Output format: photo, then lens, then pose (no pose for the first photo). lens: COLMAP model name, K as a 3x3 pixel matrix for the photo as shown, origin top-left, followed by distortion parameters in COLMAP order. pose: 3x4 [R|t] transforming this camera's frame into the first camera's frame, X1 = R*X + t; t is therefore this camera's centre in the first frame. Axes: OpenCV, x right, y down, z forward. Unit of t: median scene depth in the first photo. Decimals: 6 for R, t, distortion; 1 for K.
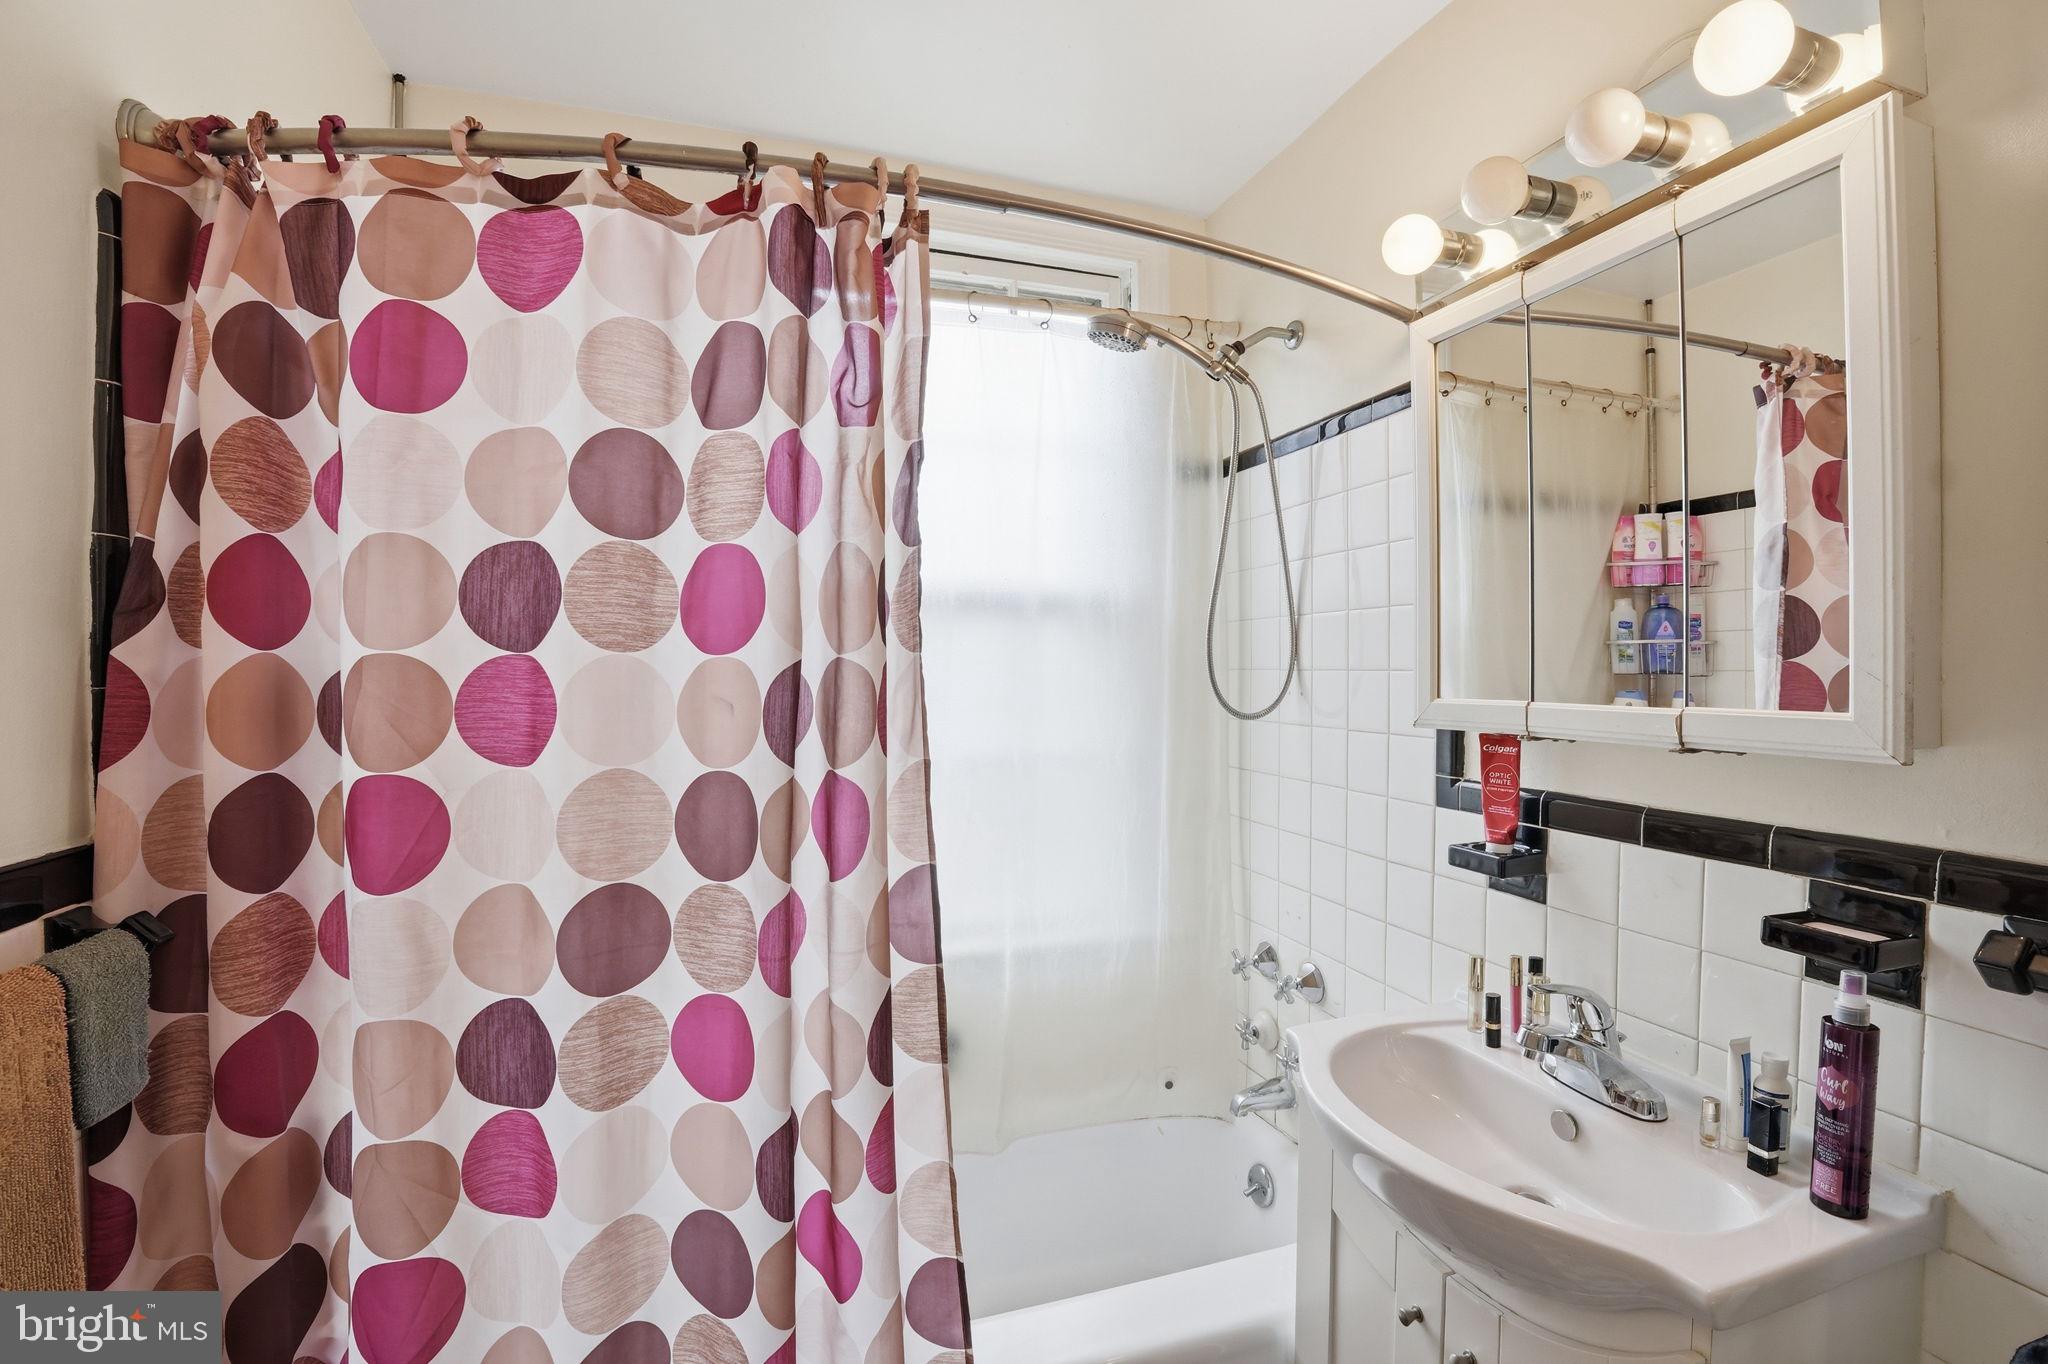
lens RADIAL K [[921.8, 0, 1021.2], [0, 921.8, 667.2], [0, 0, 1]] dist [-0.059686, 0.014550]
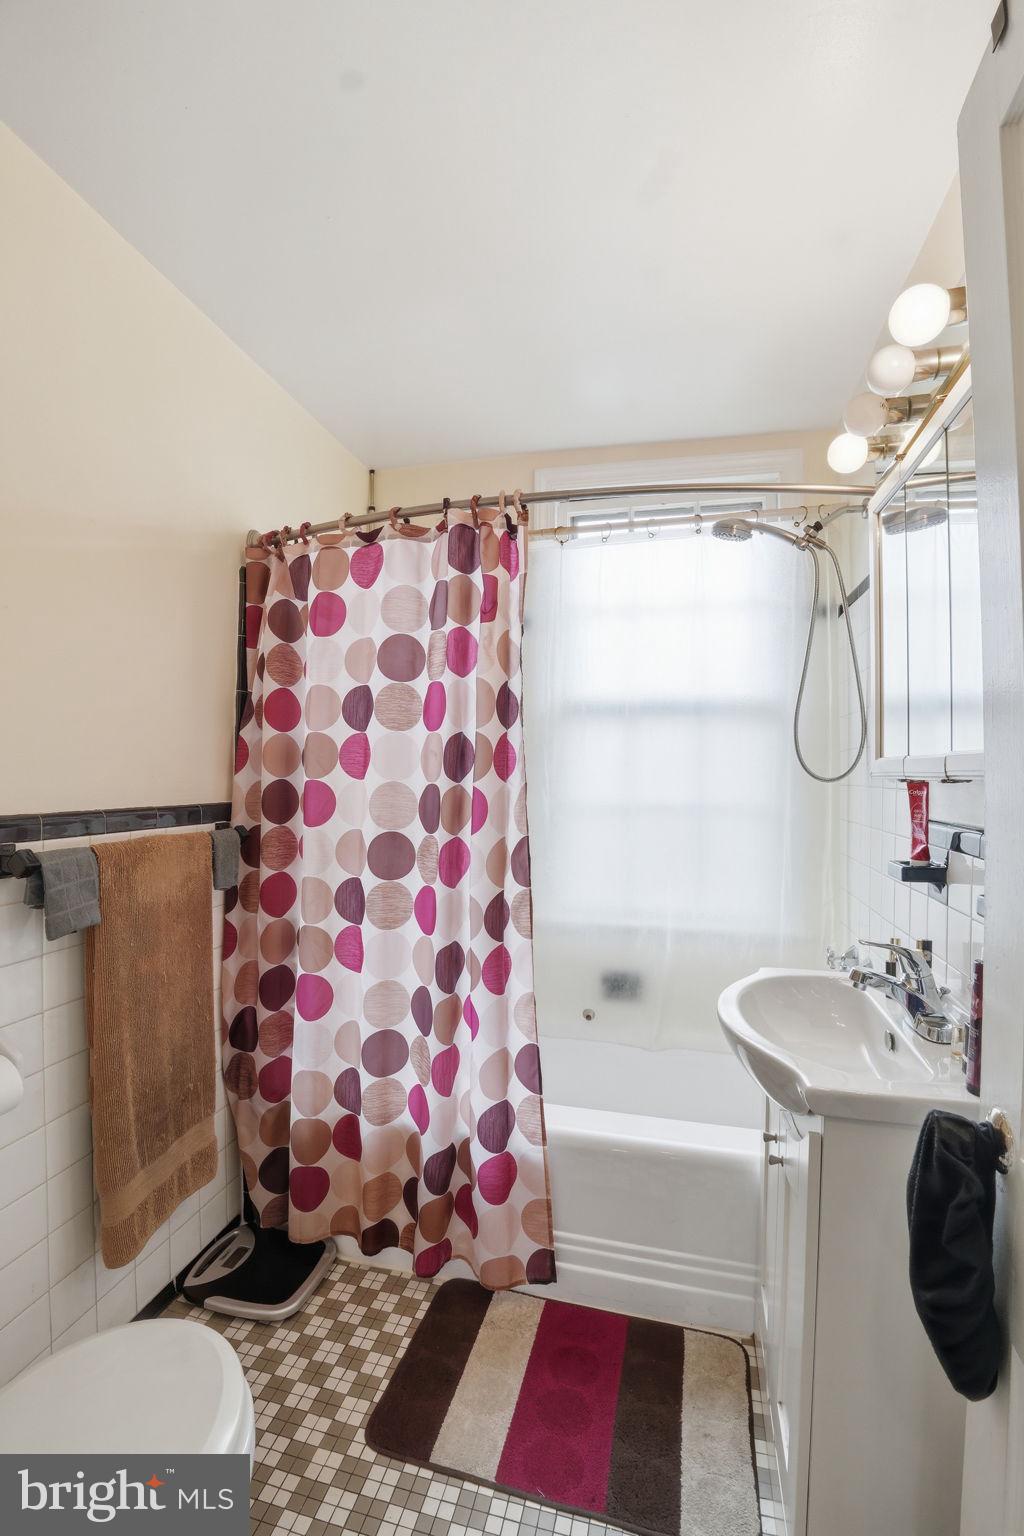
lens RADIAL K [[691.4, 0, 487.1], [0, 691.4, 758.2], [0, 0, 1]] dist [-0.059686, 0.014550]
pose [[0.830796, -0.001170, -0.556575, 0.743084], [-0.013784, 0.999648, -0.022676, 0.091621], [0.556406, 0.026511, 0.830488, -0.328072]]
